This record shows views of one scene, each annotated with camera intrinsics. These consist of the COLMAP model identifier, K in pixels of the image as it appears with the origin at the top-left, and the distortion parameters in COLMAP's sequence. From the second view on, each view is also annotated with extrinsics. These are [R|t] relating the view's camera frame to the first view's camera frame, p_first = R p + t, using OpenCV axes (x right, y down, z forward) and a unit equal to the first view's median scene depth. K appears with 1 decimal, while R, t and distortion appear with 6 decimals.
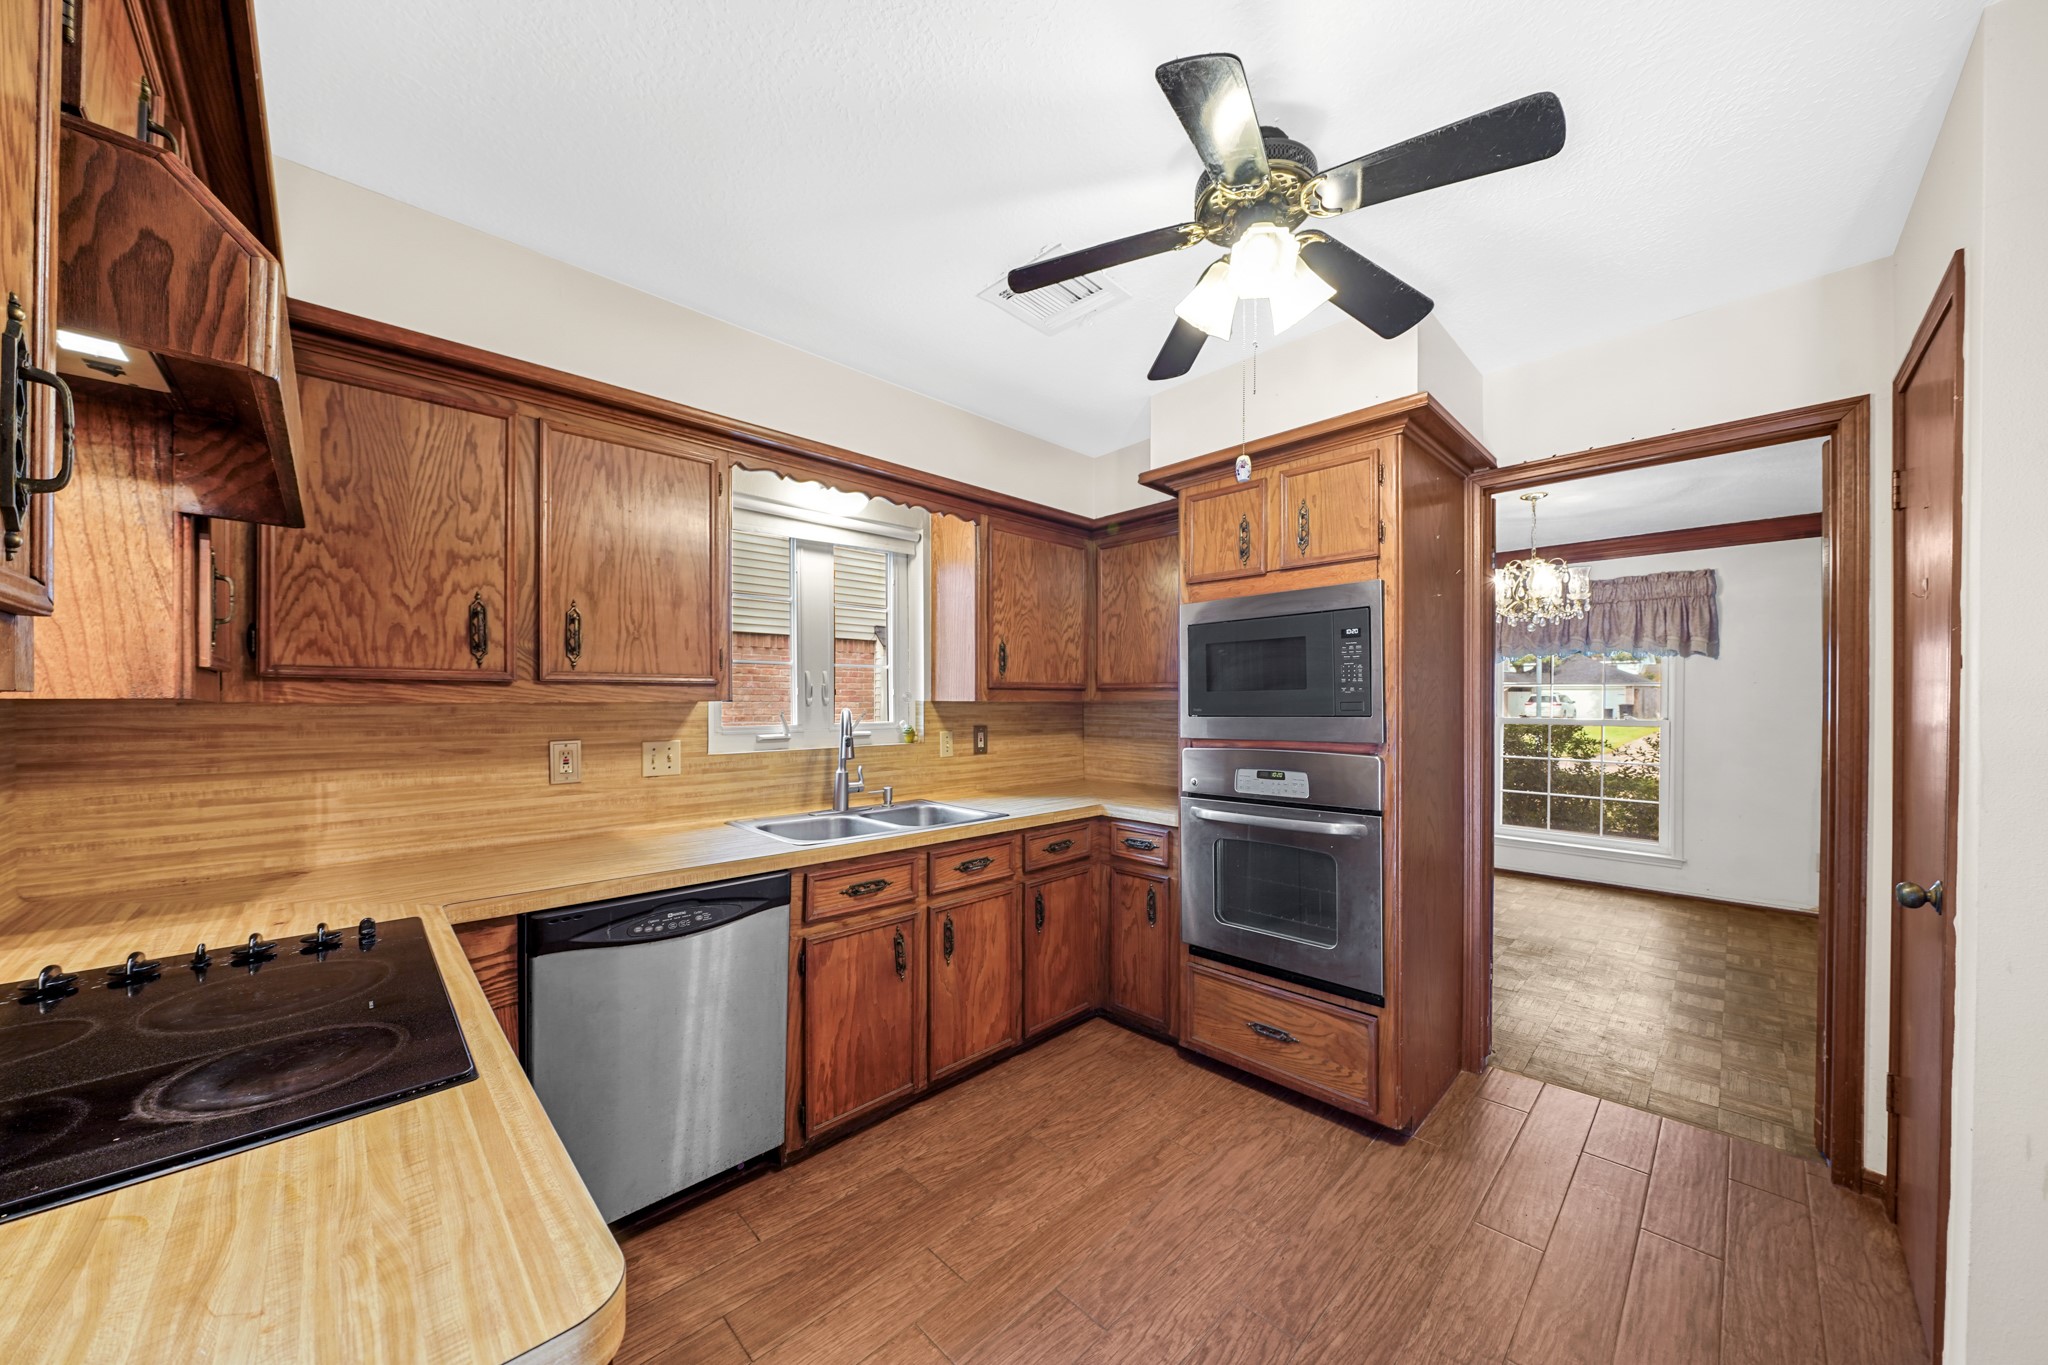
lens RADIAL K [[698.8, 0, 1021.3], [0, 698.8, 696.7], [0, 0, 1]] dist [-0.007284, -0.000006]
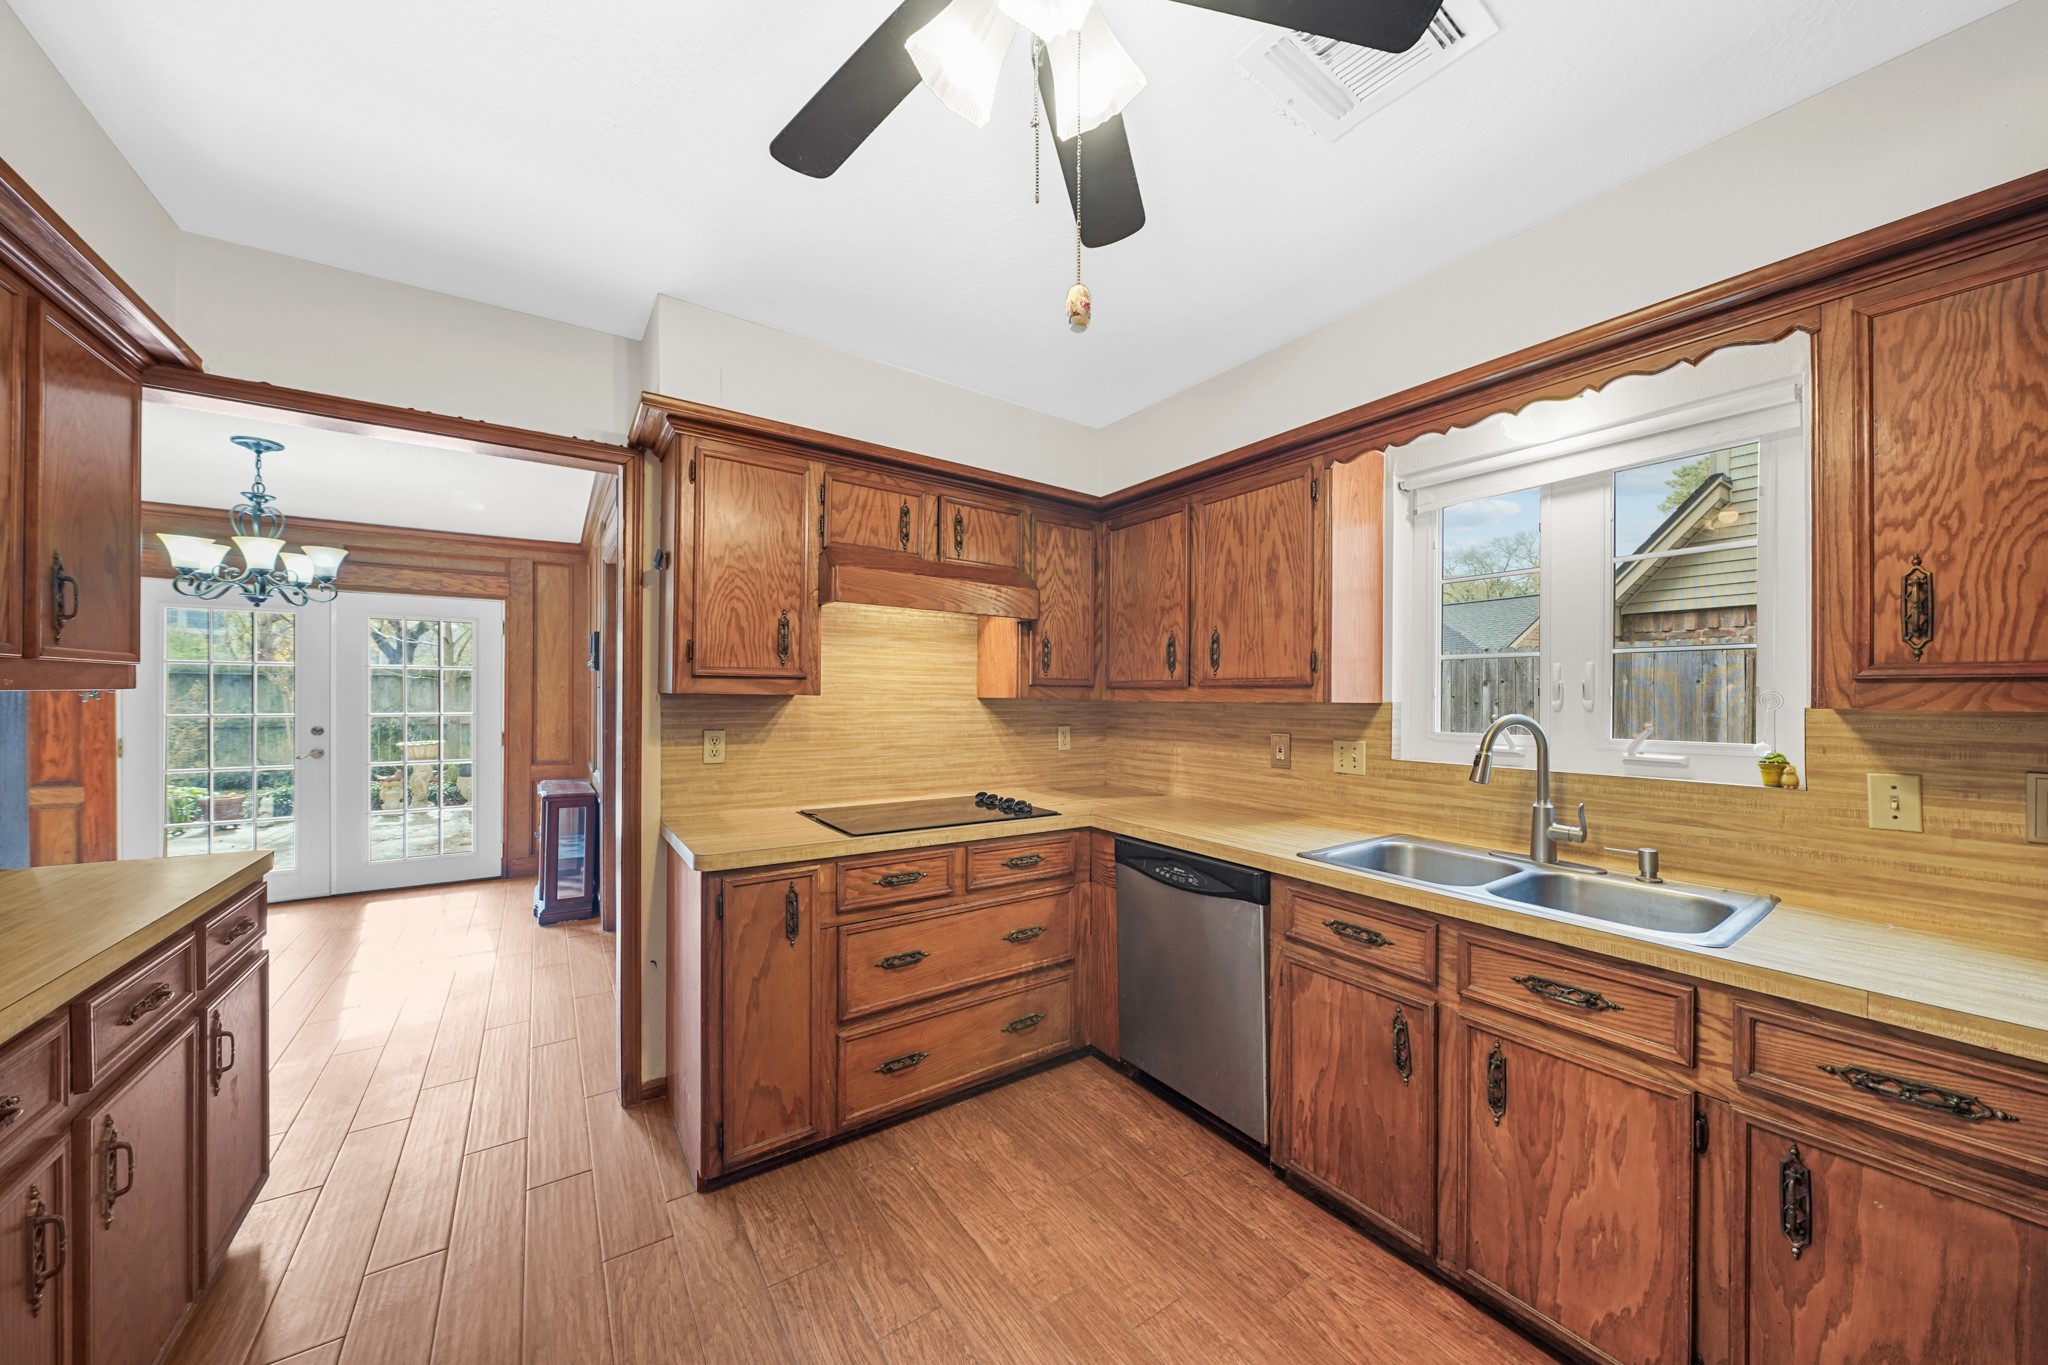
lens RADIAL K [[698.8, 0, 1024.1], [0, 698.8, 689.0], [0, 0, 1]] dist [-0.007284, -0.000006]
pose [[-0.163183, -0.013090, -0.986509, 0.626484], [-0.002494, 0.999914, -0.012855, 0.001214], [0.986593, 0.000362, -0.163202, 0.727680]]
